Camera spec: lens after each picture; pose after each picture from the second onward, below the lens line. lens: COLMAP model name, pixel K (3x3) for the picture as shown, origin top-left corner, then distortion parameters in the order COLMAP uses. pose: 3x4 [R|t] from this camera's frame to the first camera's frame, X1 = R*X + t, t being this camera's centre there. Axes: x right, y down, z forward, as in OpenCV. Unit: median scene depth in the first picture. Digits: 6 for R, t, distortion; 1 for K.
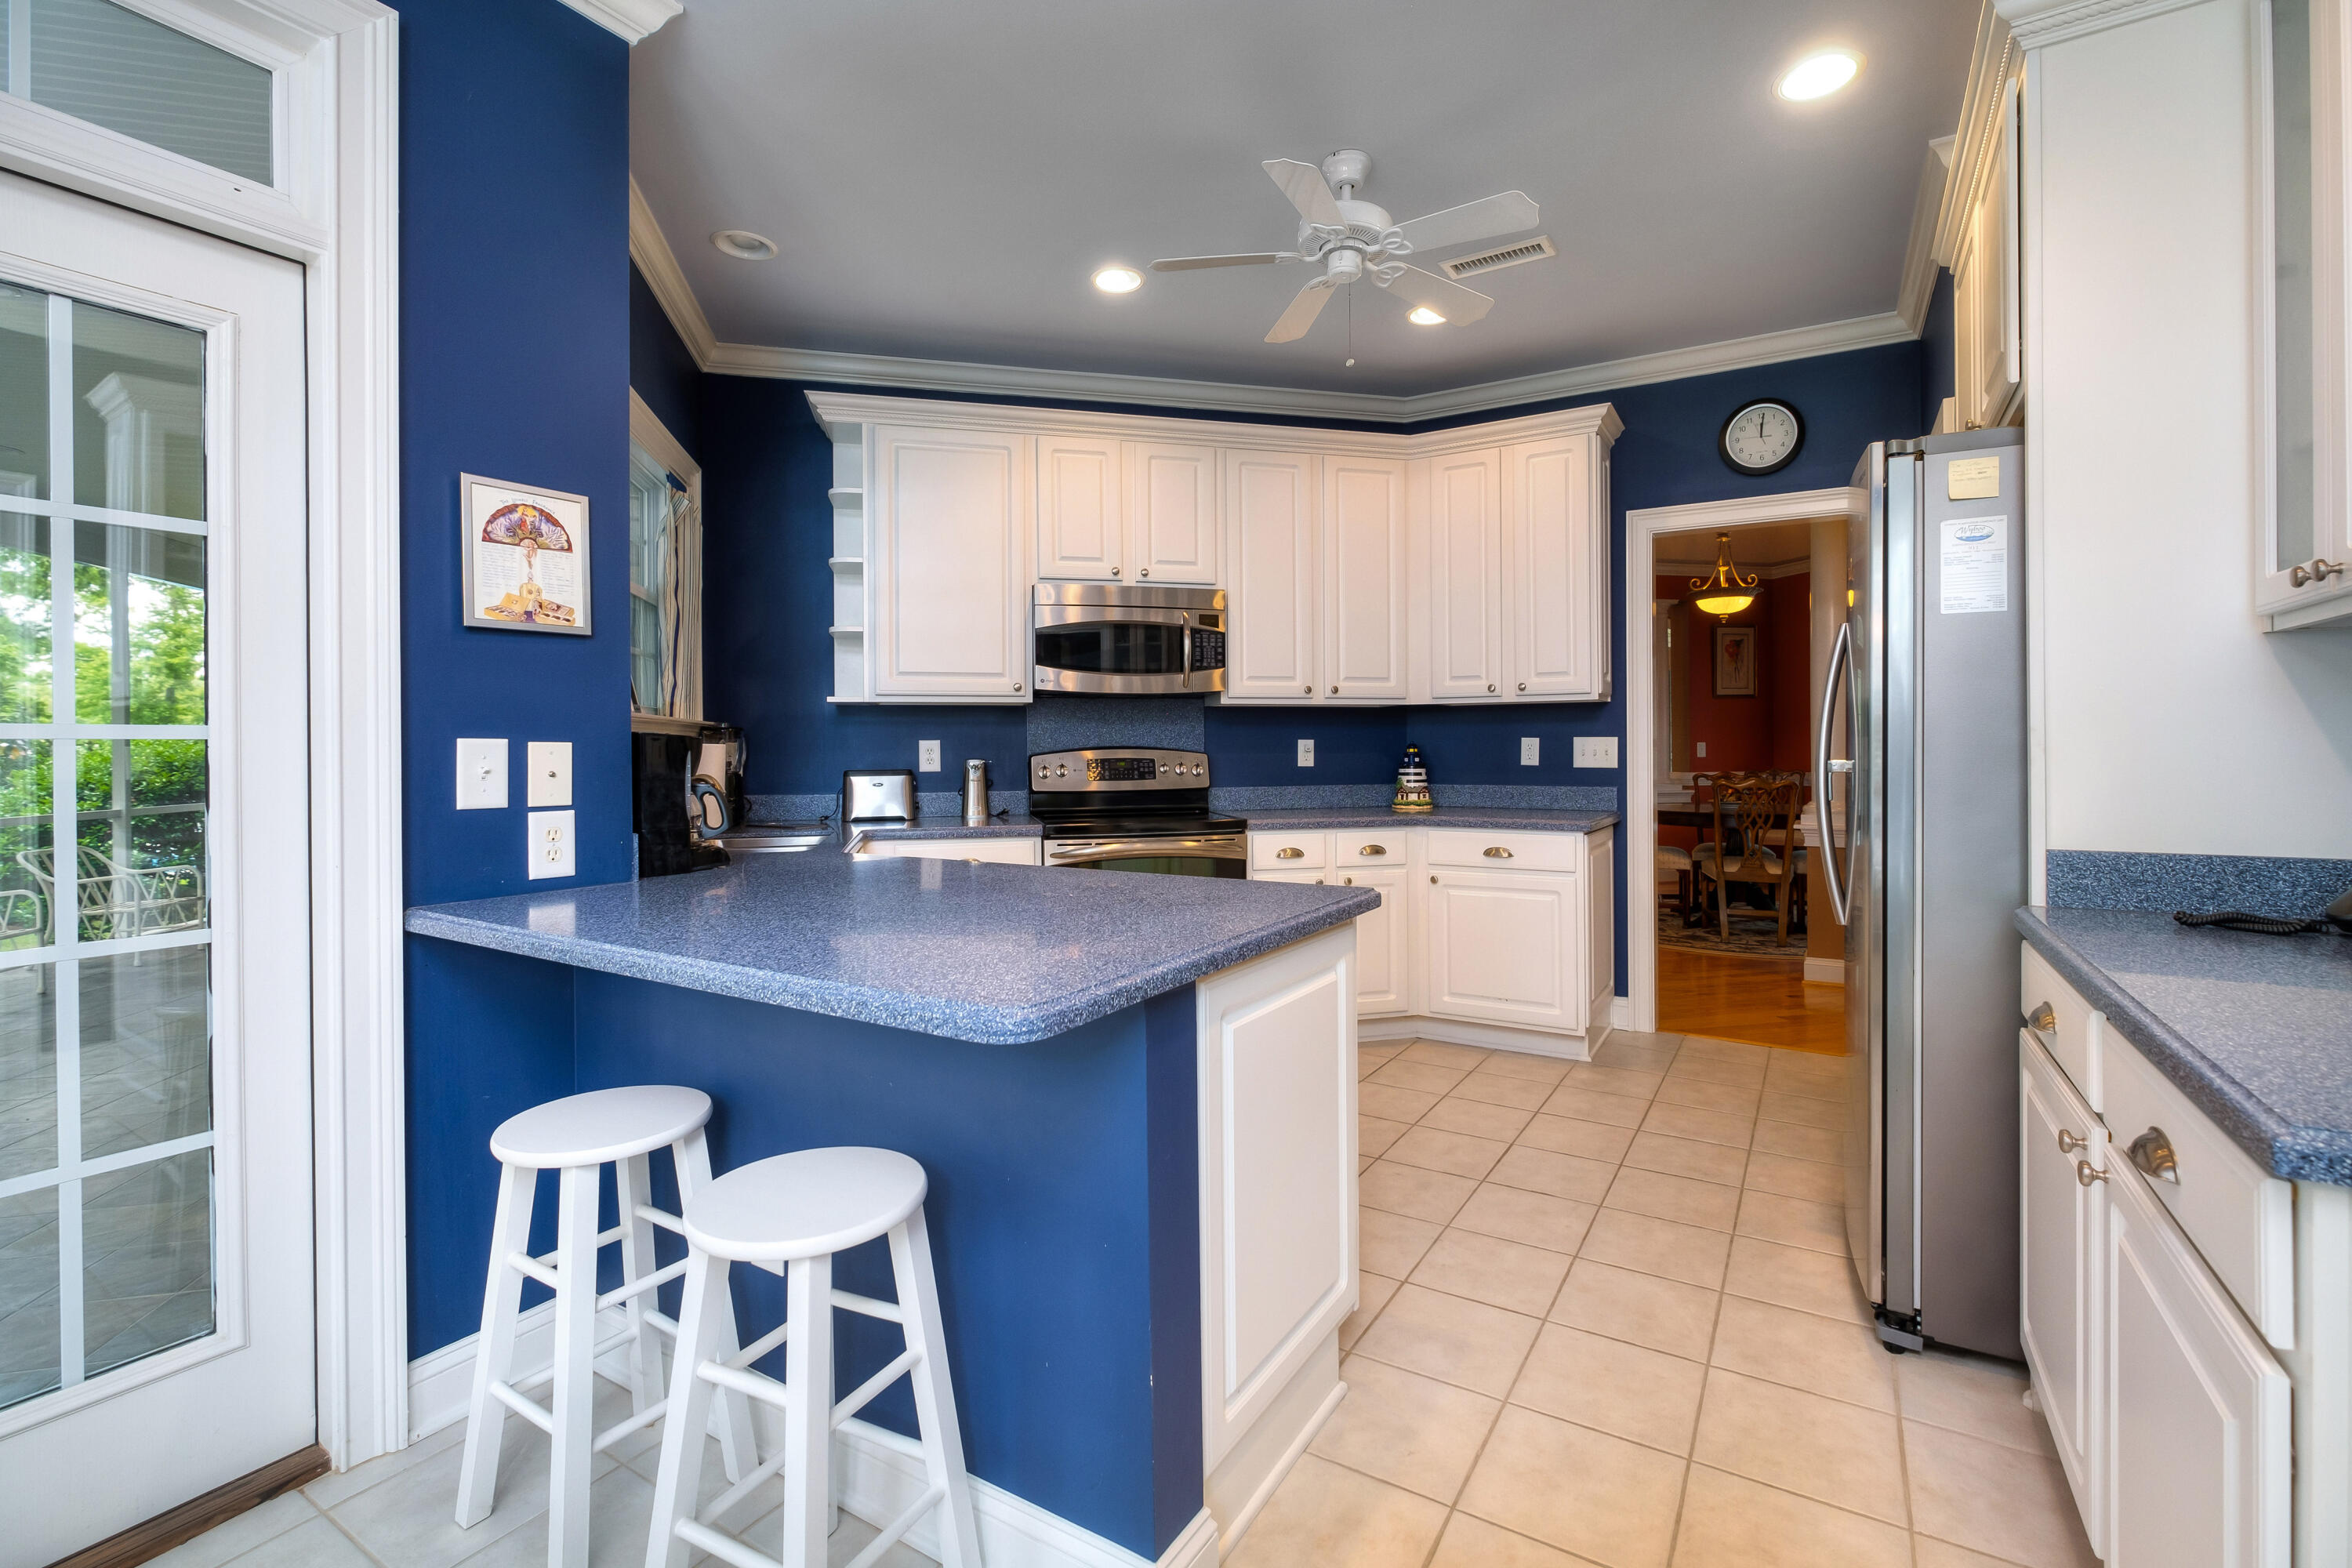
lens RADIAL K [[1045.9, 0, 1210.9], [0, 1045.9, 750.7], [0, 0, 1]] dist [-0.006030, -0.000665]
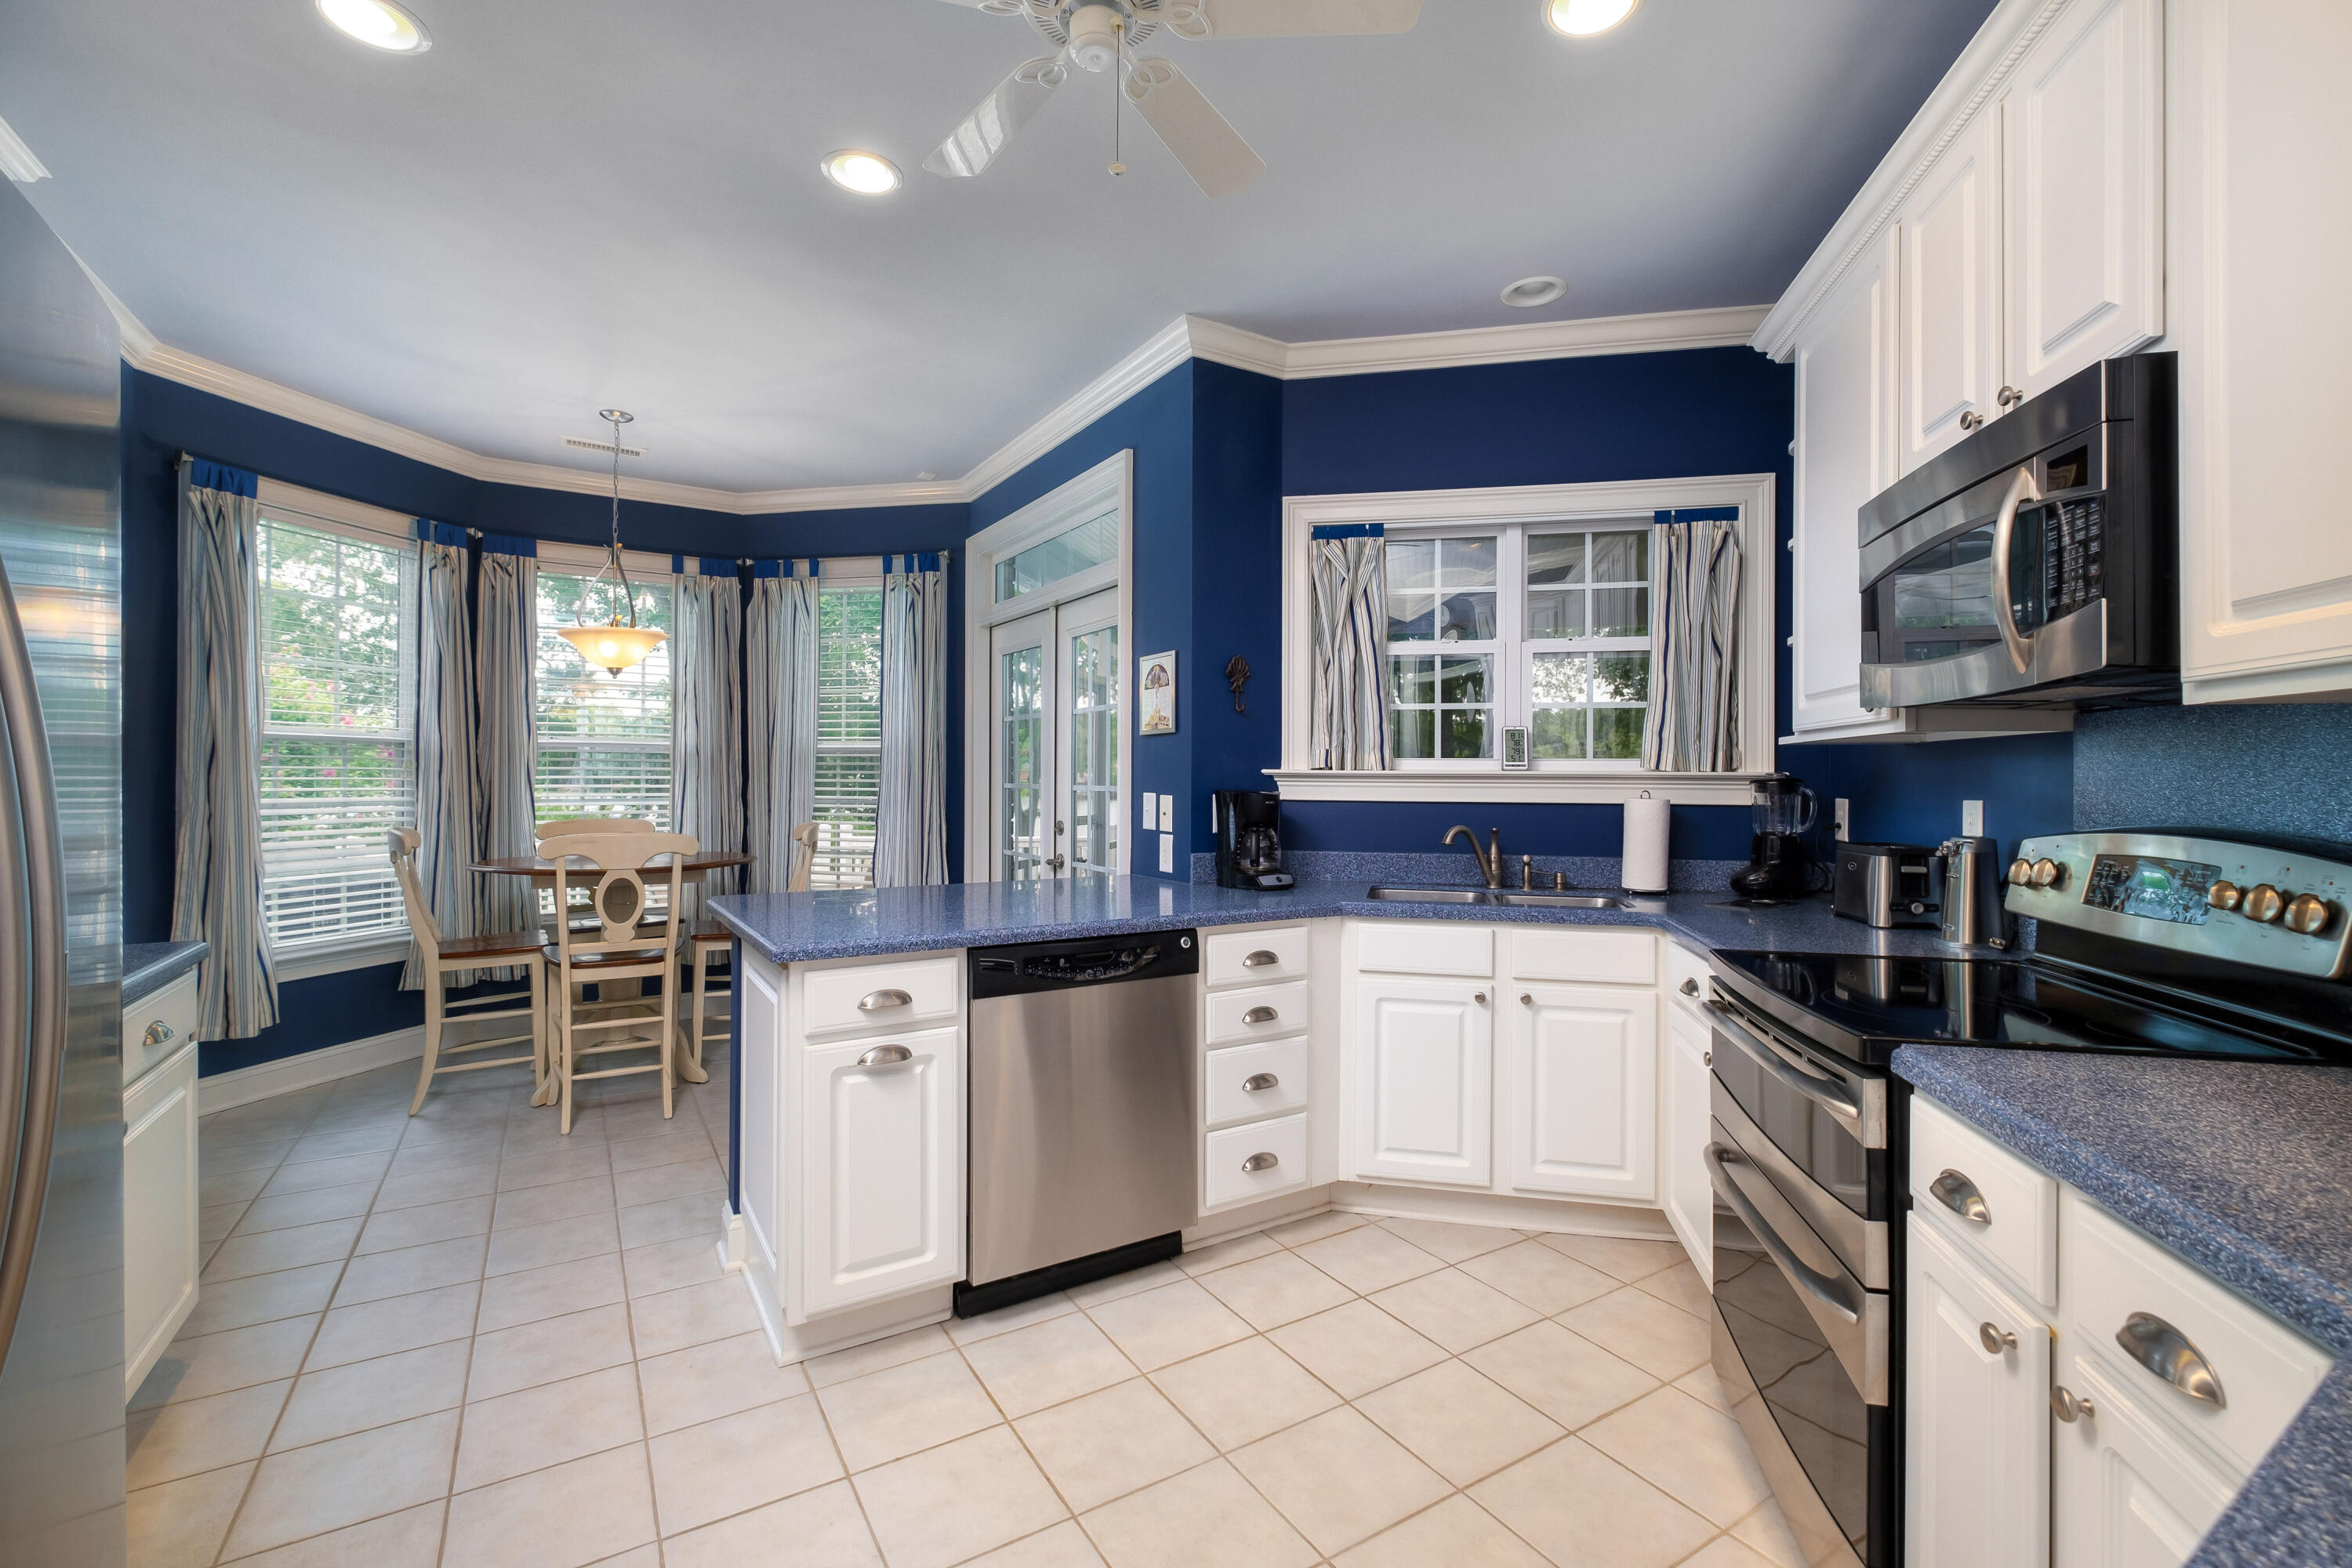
lens RADIAL K [[1045.9, 0, 1188.9], [0, 1045.9, 773.6], [0, 0, 1]] dist [-0.006030, -0.000665]
pose [[-0.467208, -0.001033, -0.884147, 0.447766], [-0.005942, 0.999980, 0.001971, -0.023909], [0.884127, 0.006175, -0.467205, 0.914240]]
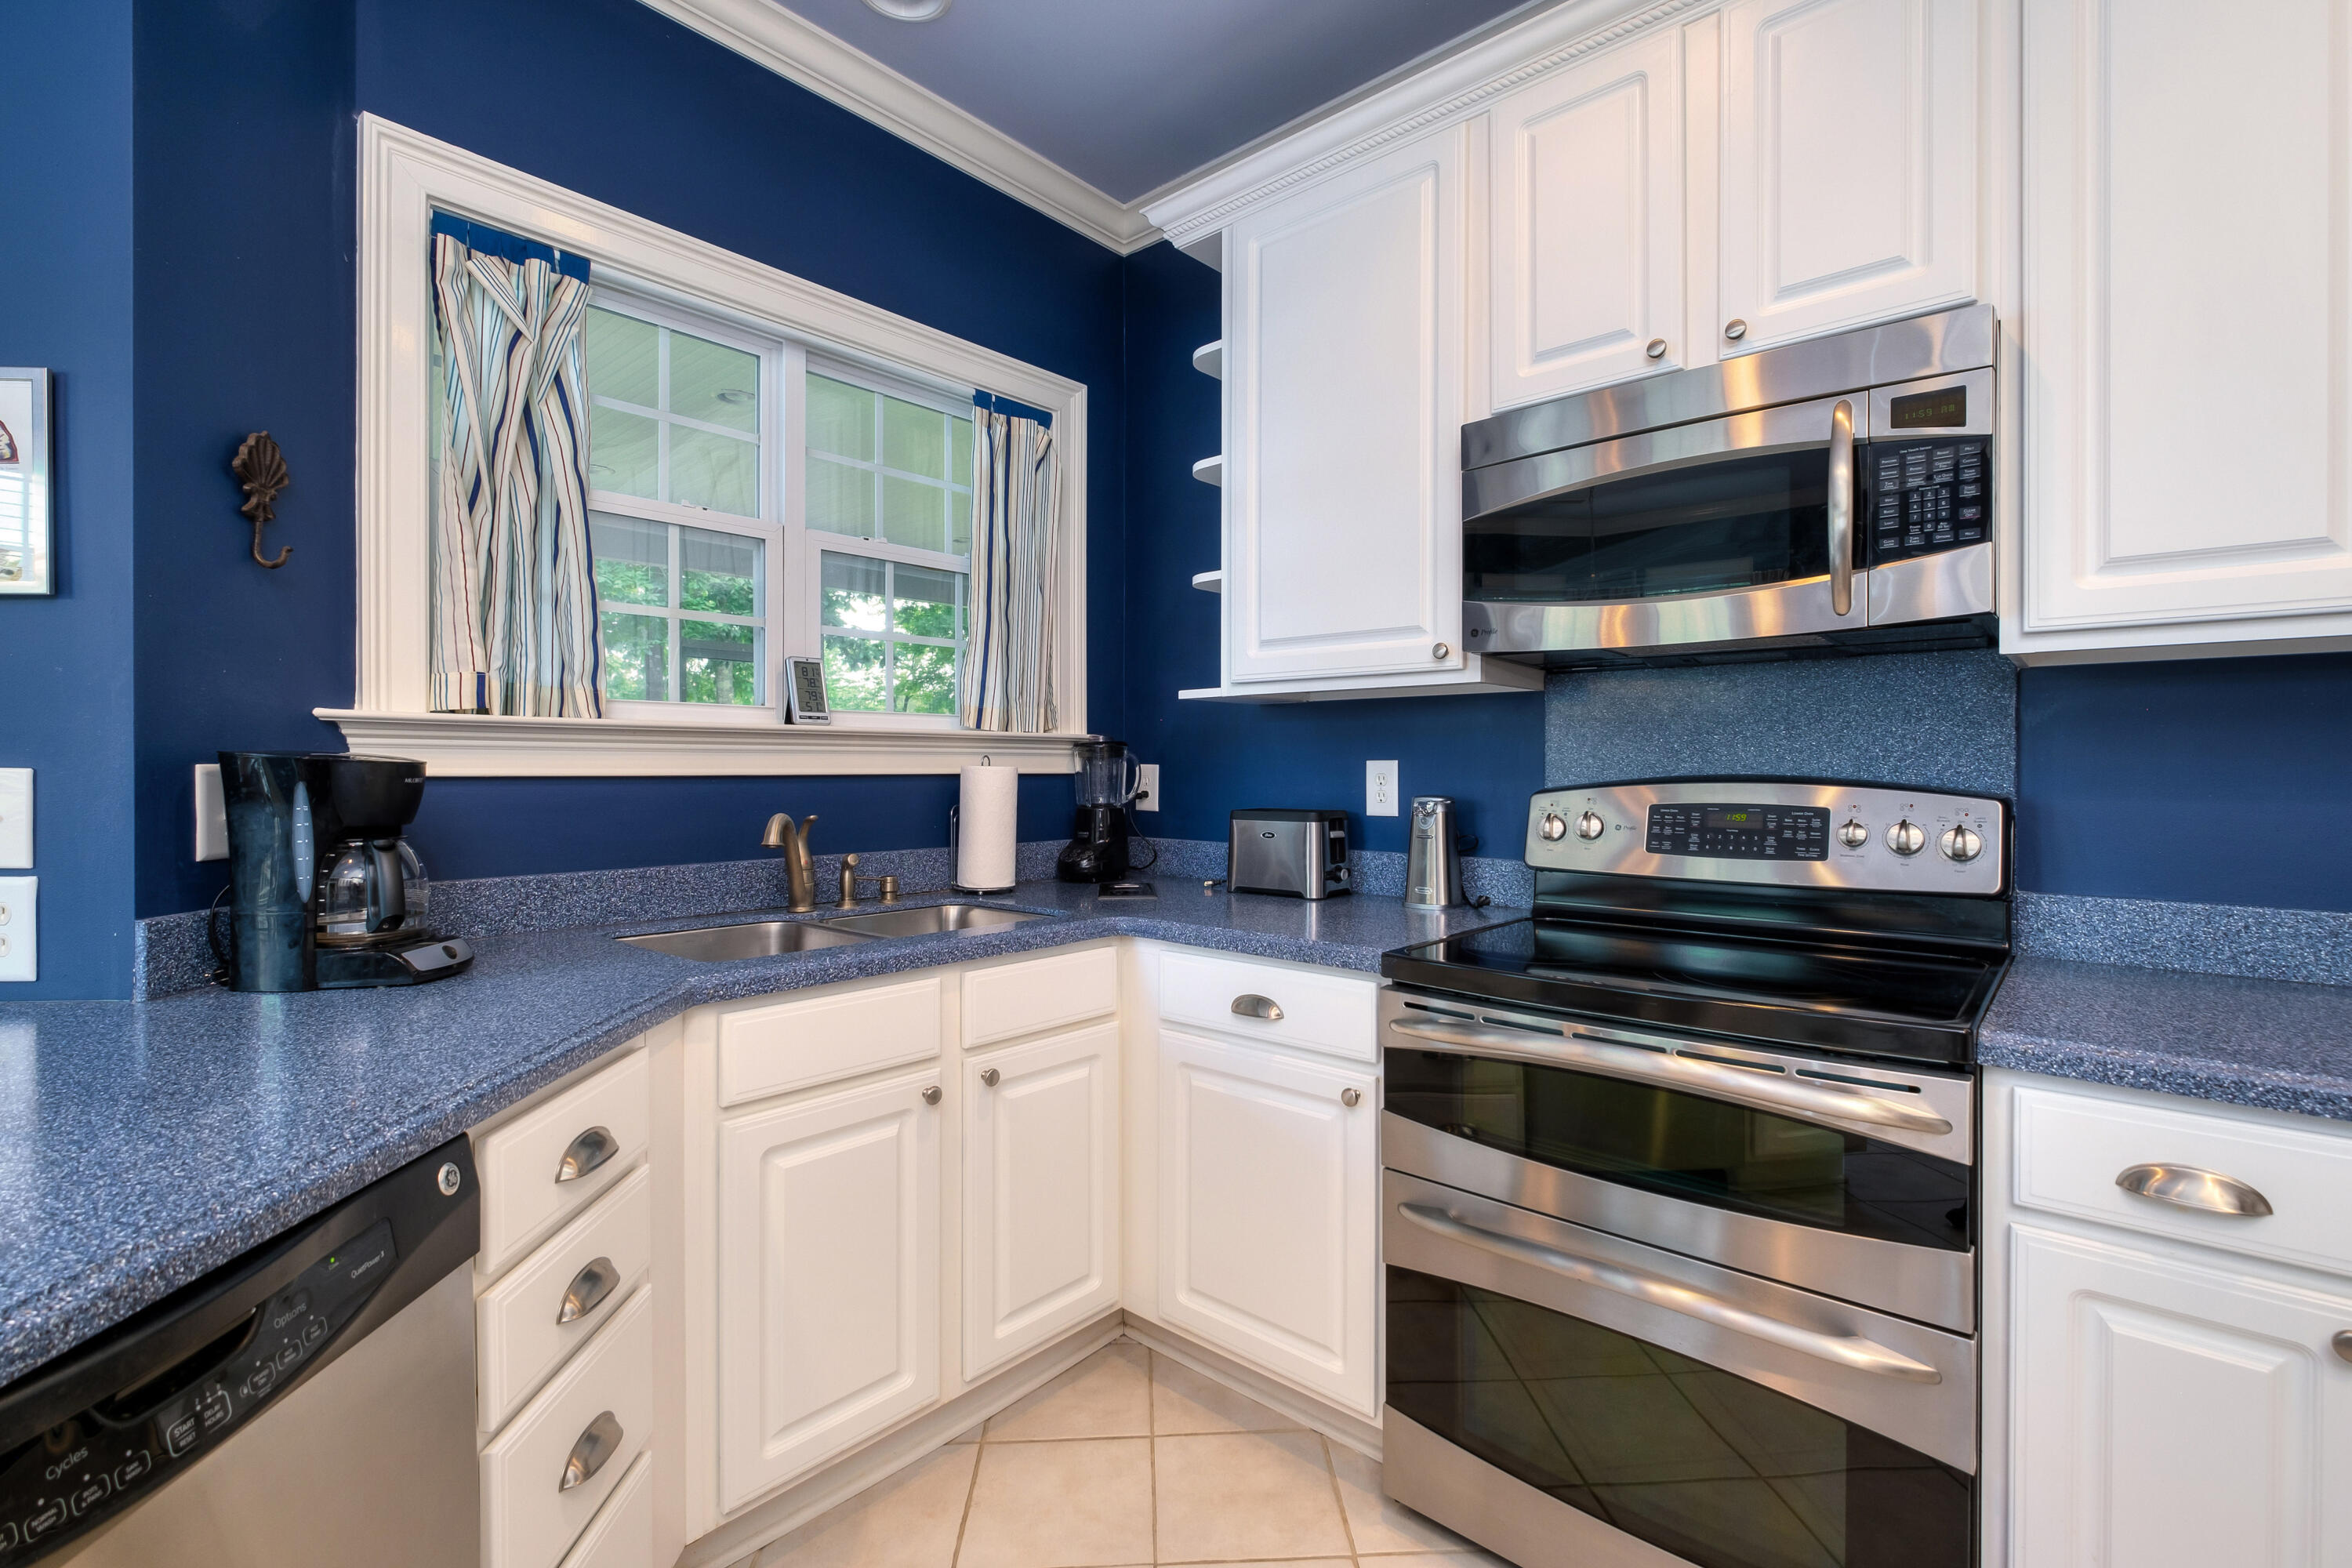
lens RADIAL K [[1045.9, 0, 1198.2], [0, 1045.9, 768.6], [0, 0, 1]] dist [-0.006030, -0.000665]
pose [[0.562982, 0.008091, -0.826429, 0.145820], [-0.007069, 0.999963, 0.004974, -0.007861], [0.826439, 0.003042, 0.563018, 0.614168]]
